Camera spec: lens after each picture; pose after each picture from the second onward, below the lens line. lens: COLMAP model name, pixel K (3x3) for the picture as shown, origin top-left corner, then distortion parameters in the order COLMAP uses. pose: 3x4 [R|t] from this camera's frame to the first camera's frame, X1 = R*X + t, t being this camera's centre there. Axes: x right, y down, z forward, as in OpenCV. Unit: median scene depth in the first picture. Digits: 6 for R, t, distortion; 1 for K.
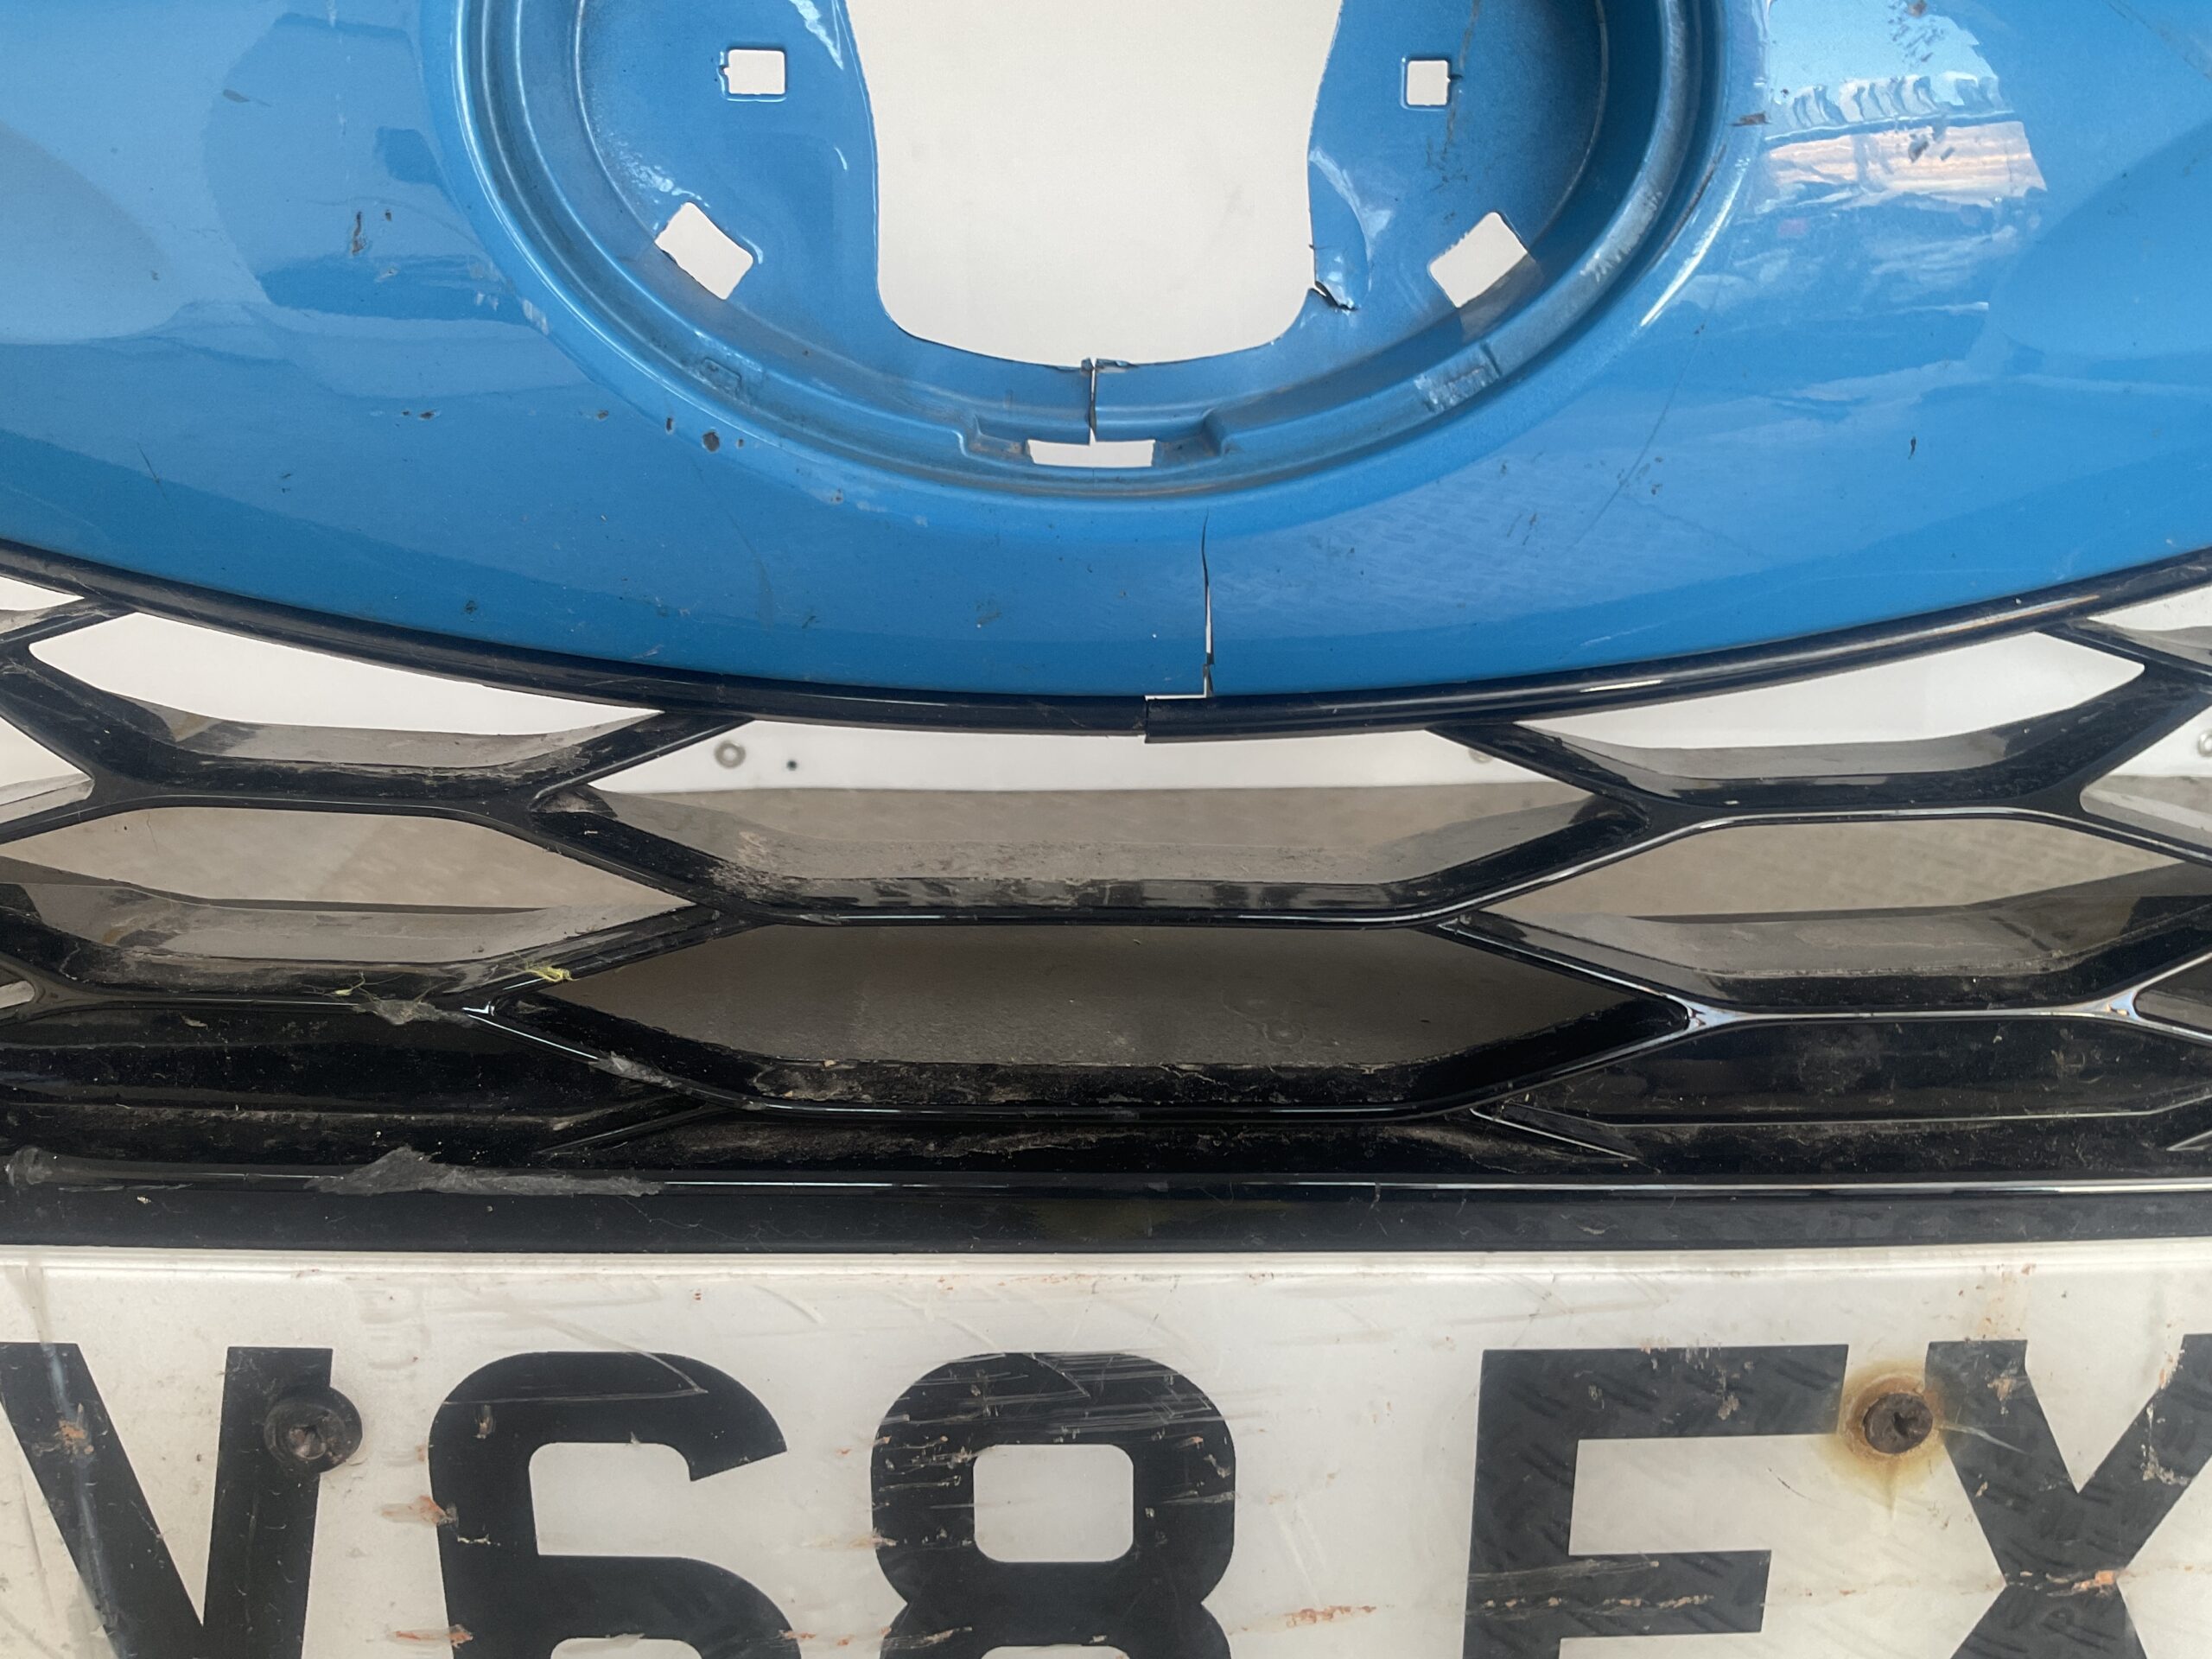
lens RADIAL K [[1822.2, 0, 1120.4], [0, 1822.2, 826.5], [0, 0, 1]] dist [0.080426, -0.161866]
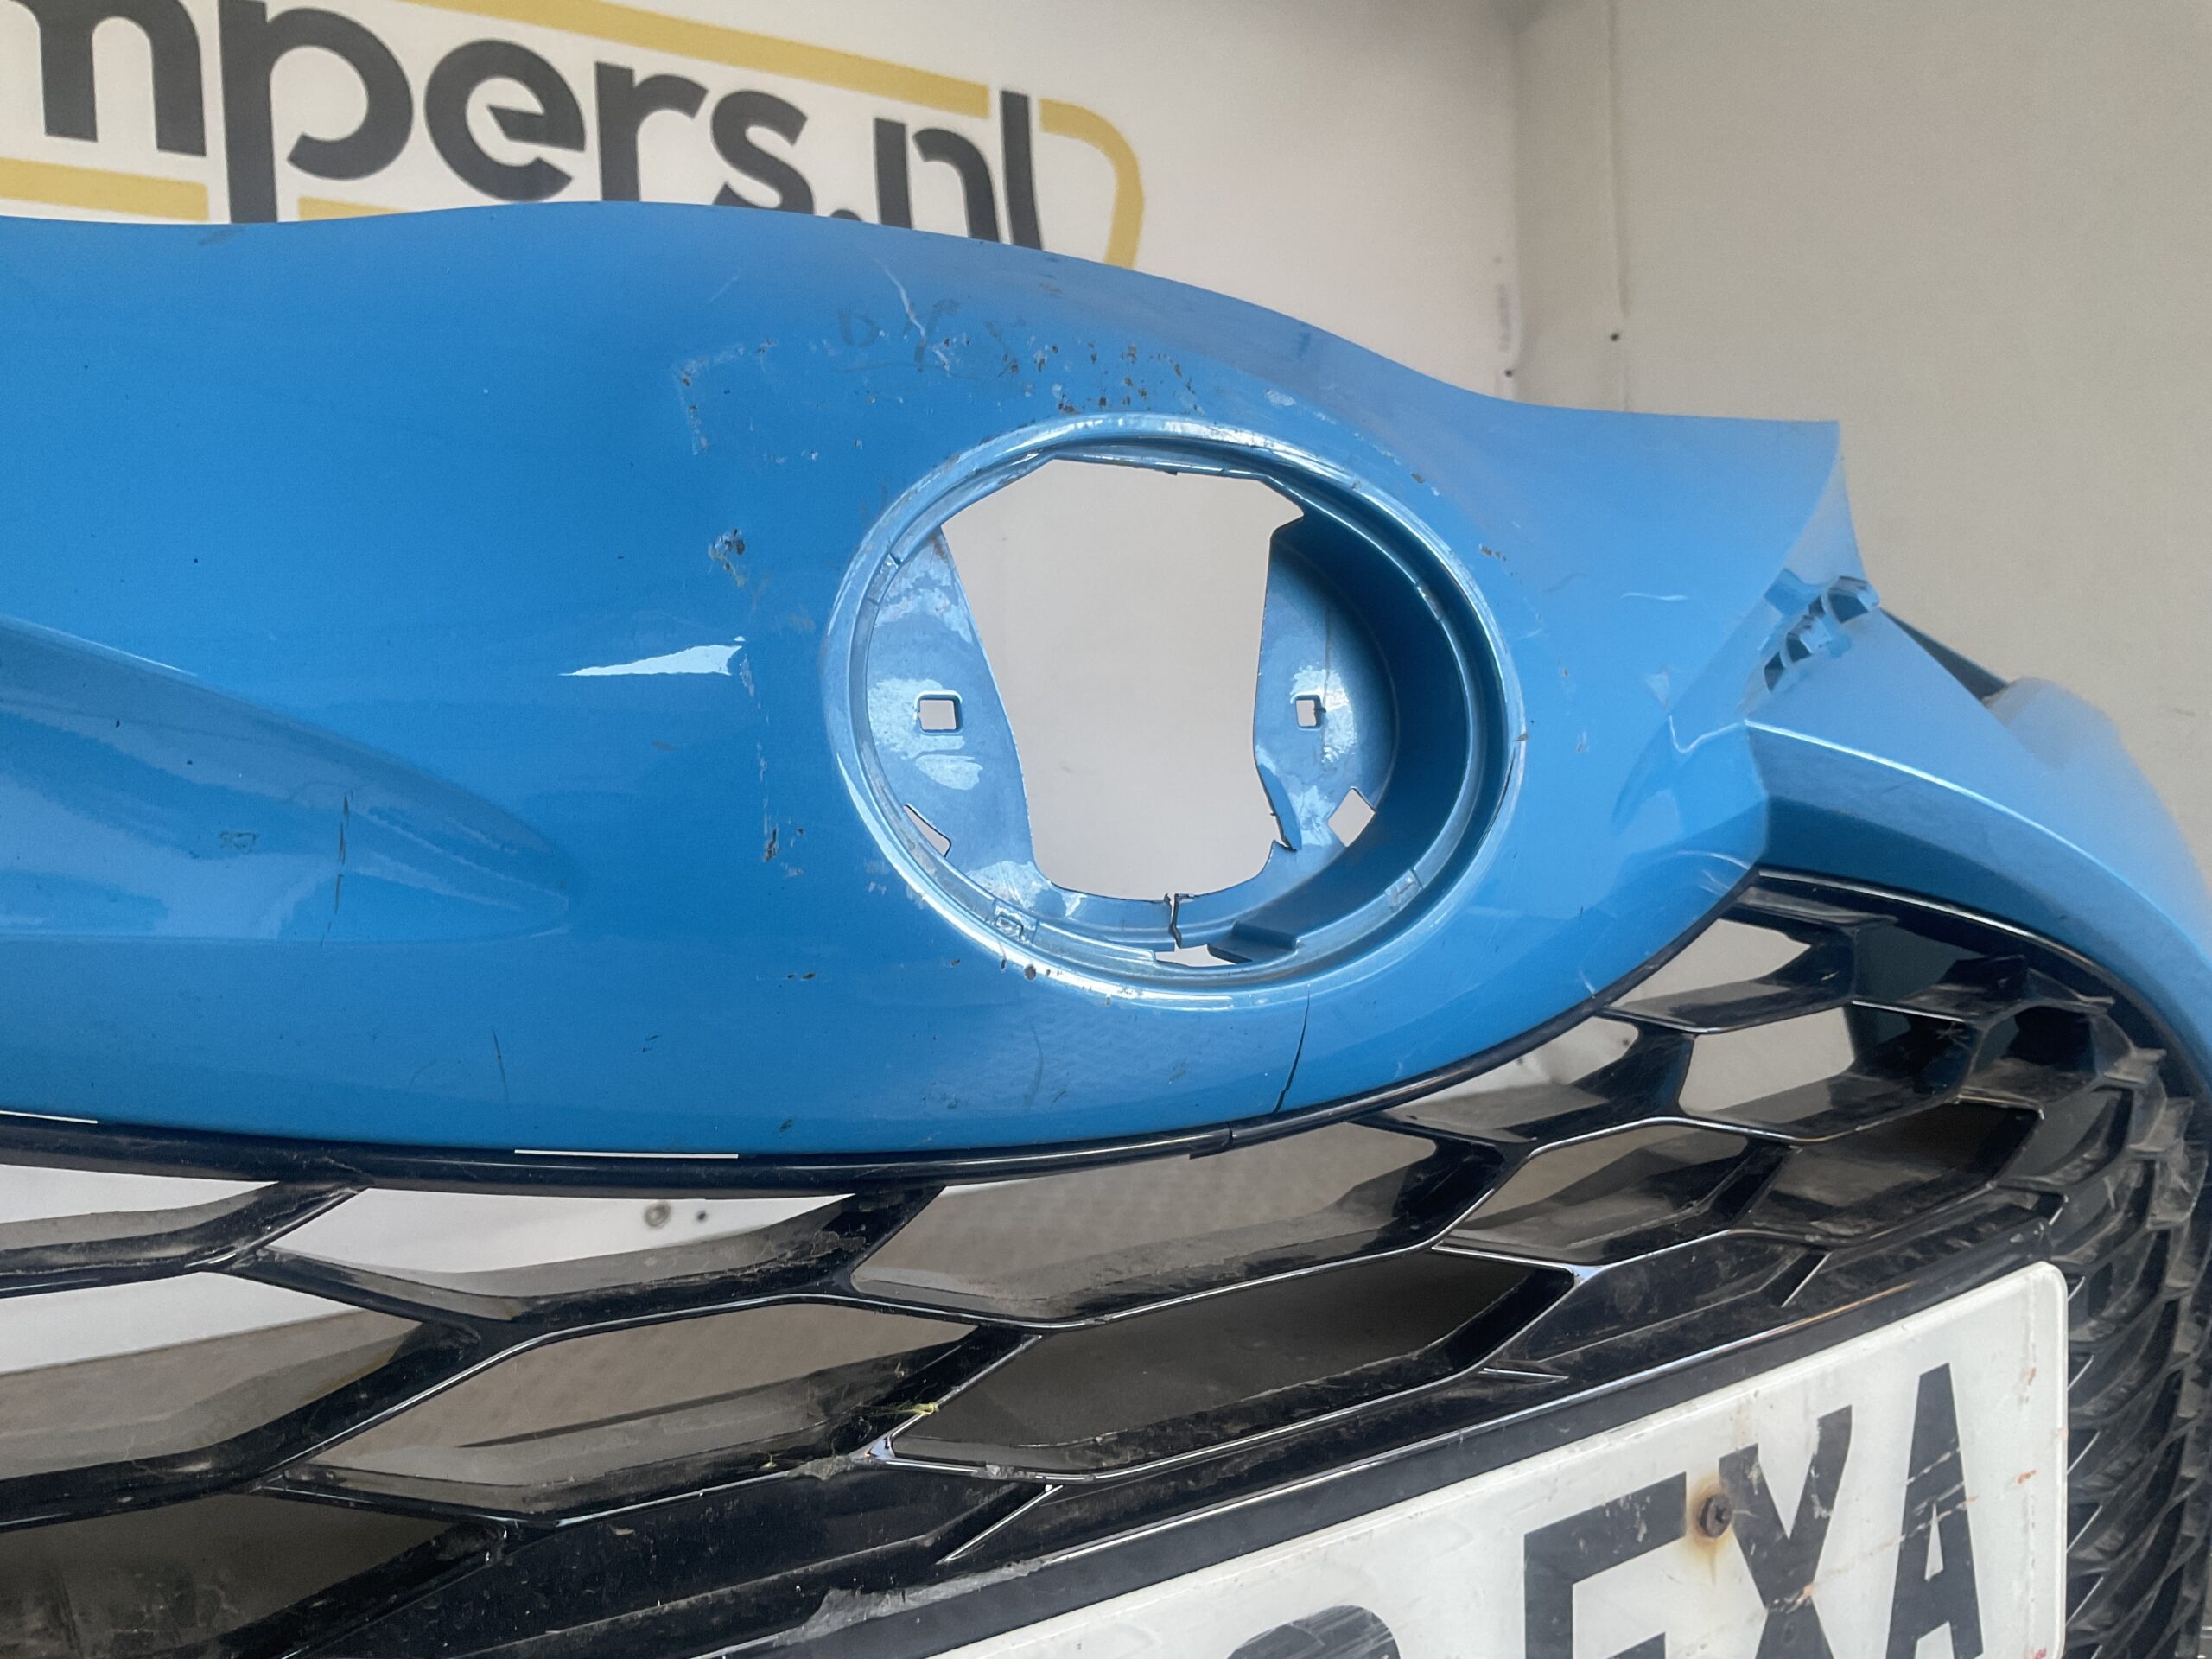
lens RADIAL K [[1822.2, 0, 1104.5], [0, 1822.2, 819.6], [0, 0, 1]] dist [0.080426, -0.161866]
pose [[0.837604, -0.048320, 0.544137, -0.842302], [0.183564, 0.963056, -0.197045, -0.035596], [-0.514514, 0.264929, 0.815529, -0.173601]]
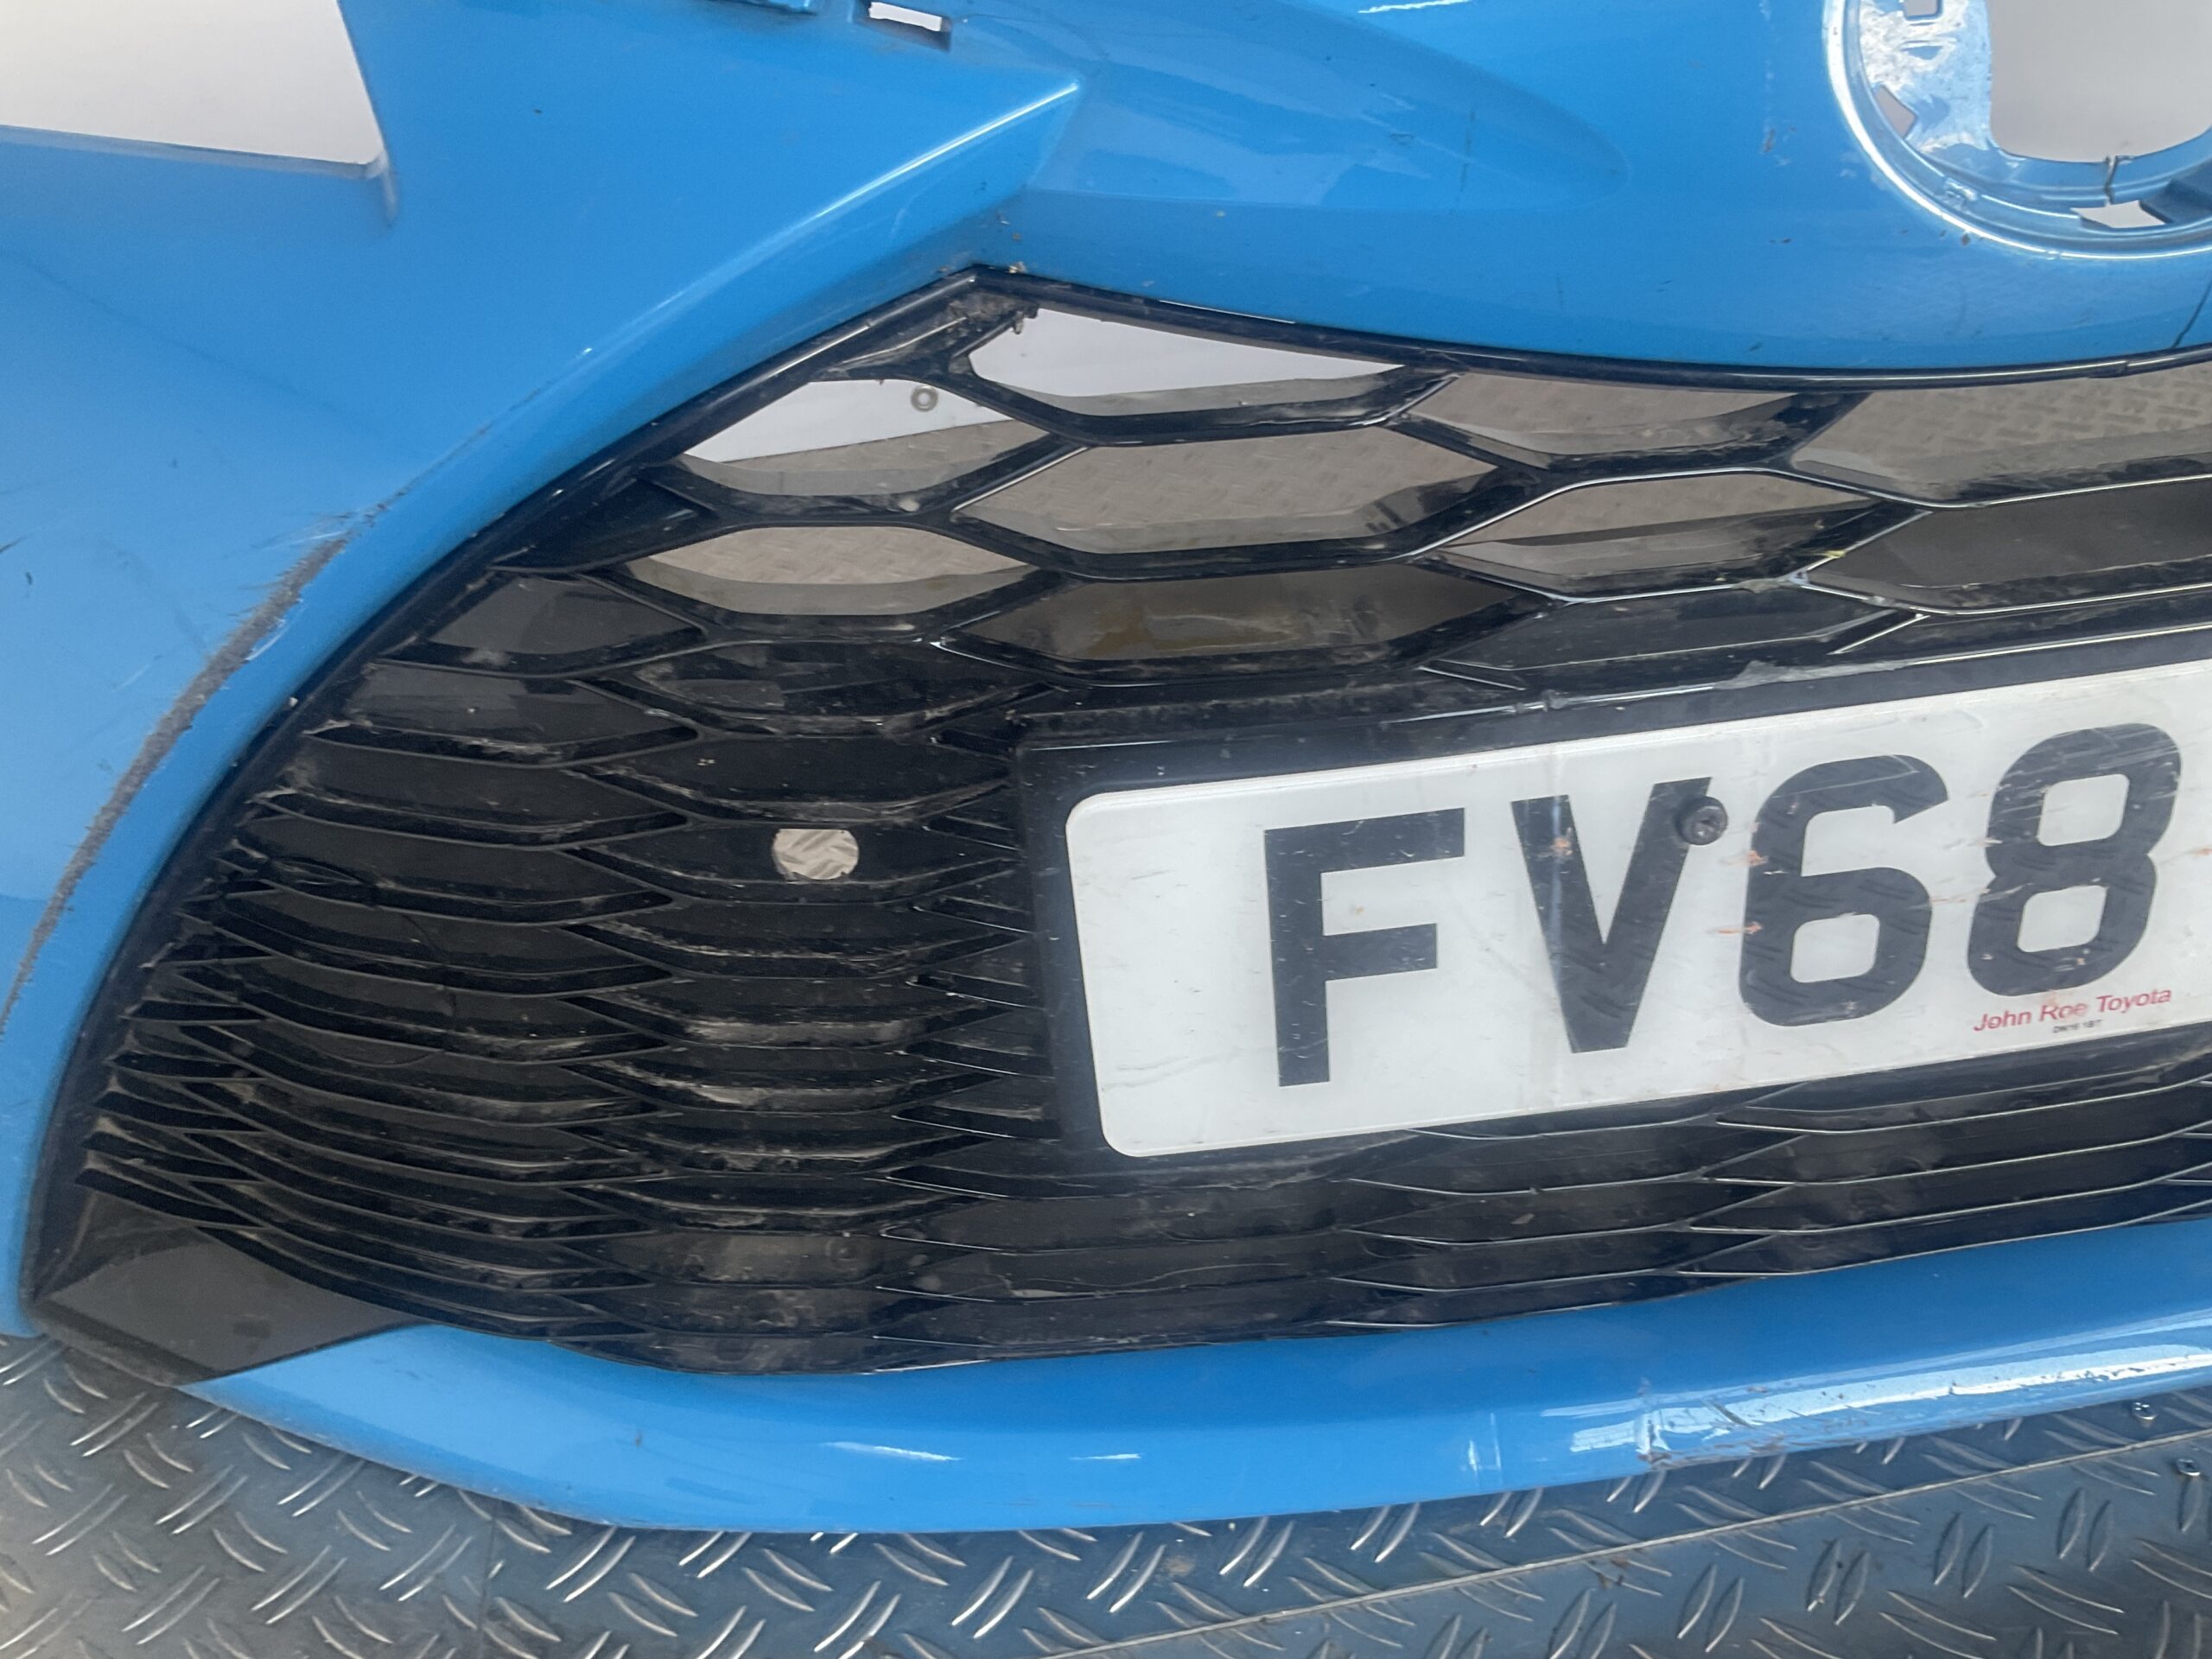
lens RADIAL K [[1822.2, 0, 1118.1], [0, 1822.2, 833.2], [0, 0, 1]] dist [0.080426, -0.161866]
pose [[0.989573, -0.134152, 0.052416, -1.104220], [0.119380, 0.967575, 0.222591, -0.135902], [-0.080578, -0.214013, 0.973502, -0.729475]]
